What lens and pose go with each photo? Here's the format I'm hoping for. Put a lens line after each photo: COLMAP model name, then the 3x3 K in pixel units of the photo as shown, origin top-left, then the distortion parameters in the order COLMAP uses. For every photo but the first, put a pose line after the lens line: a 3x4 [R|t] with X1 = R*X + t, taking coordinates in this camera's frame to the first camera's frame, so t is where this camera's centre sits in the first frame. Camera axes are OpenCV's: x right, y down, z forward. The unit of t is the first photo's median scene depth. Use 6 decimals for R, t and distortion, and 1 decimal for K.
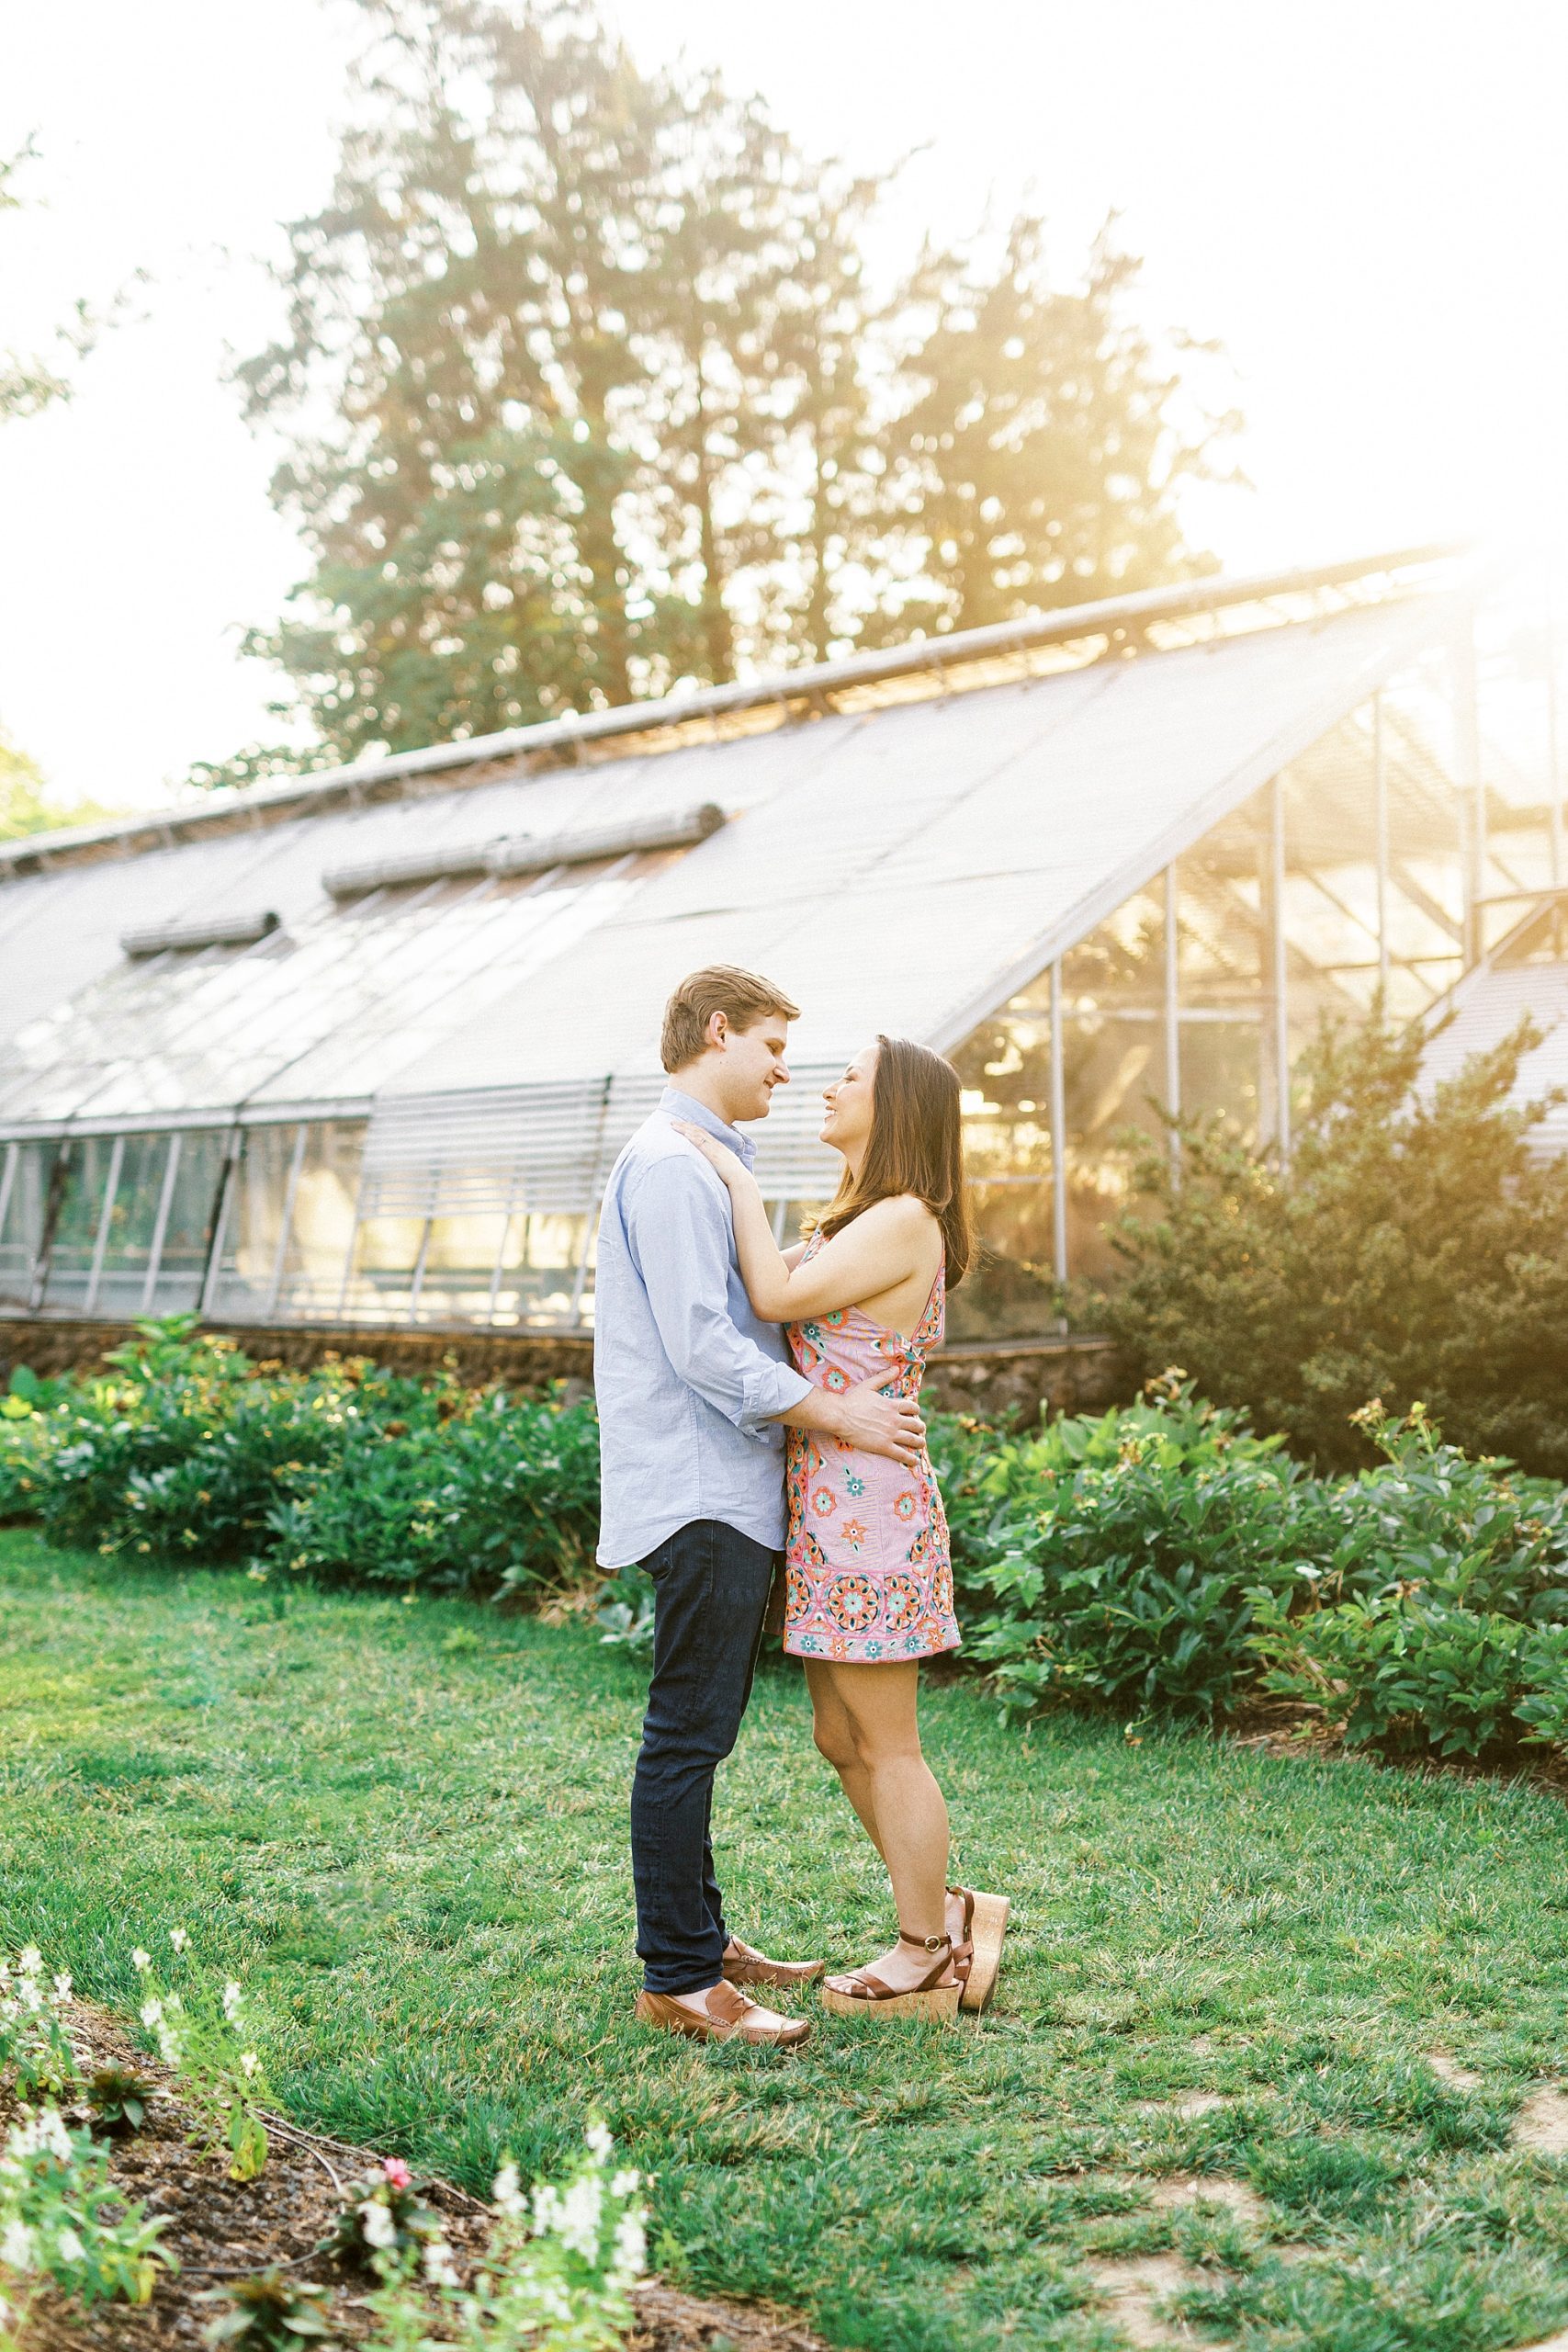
lens RADIAL K [[3436.5, 0, 783.4], [0, 3436.5, 1218.3], [0, 0, 1]] dist [0.003754, -0.026785]
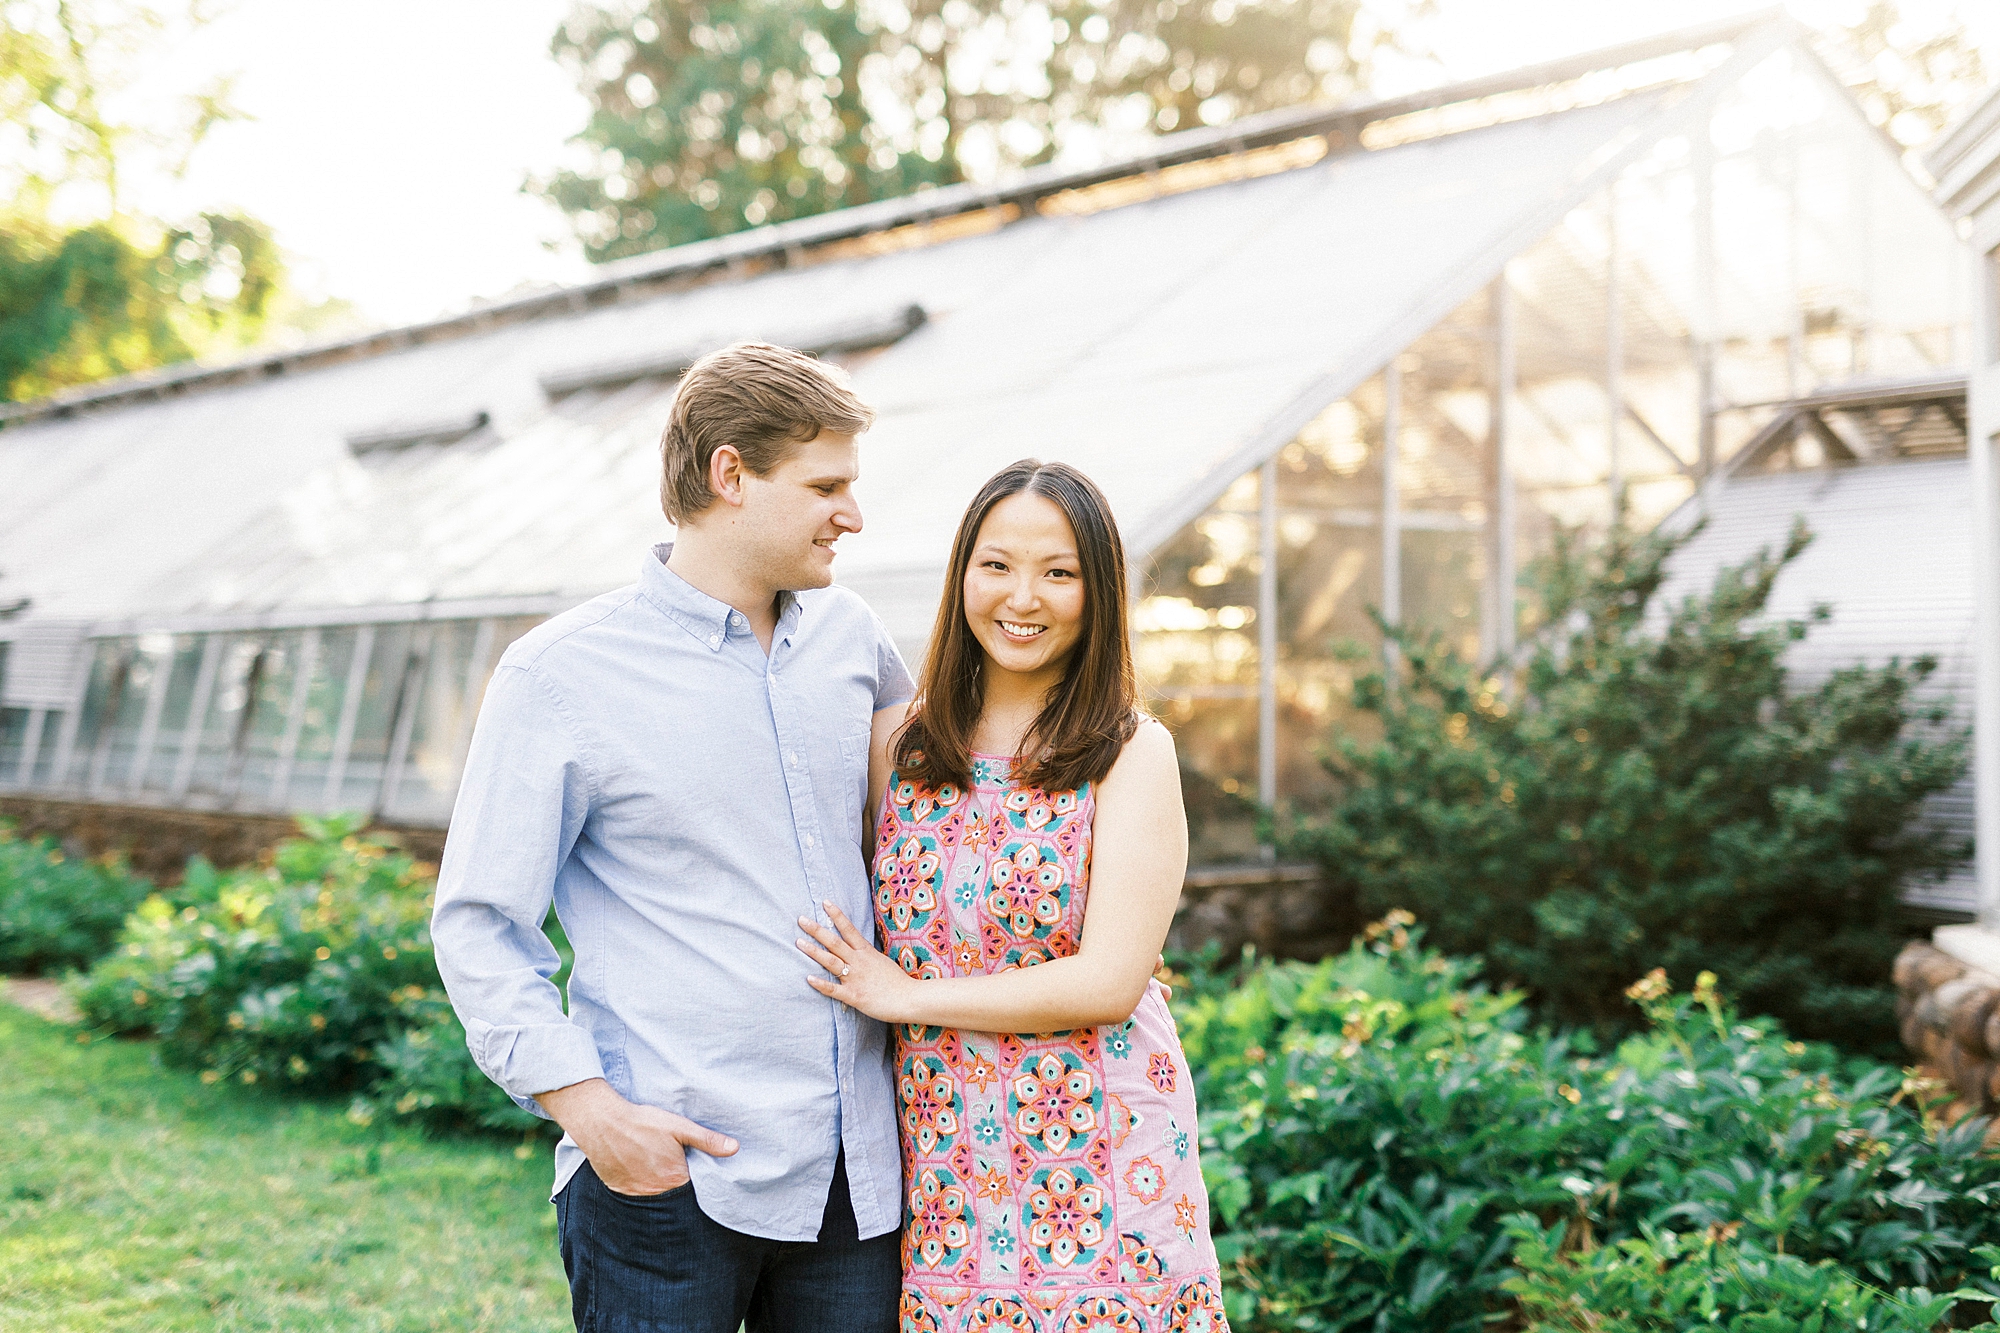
lens RADIAL K [[2944.9, 0, 977.1], [0, 2944.9, 693.3], [0, 0, 1]] dist [-0.001831, -0.014613]
pose [[0.999671, 0.022188, -0.012845, 0.013196], [-0.022299, 0.999714, -0.008629, -0.002881], [0.012650, 0.008912, 0.999880, 0.221188]]
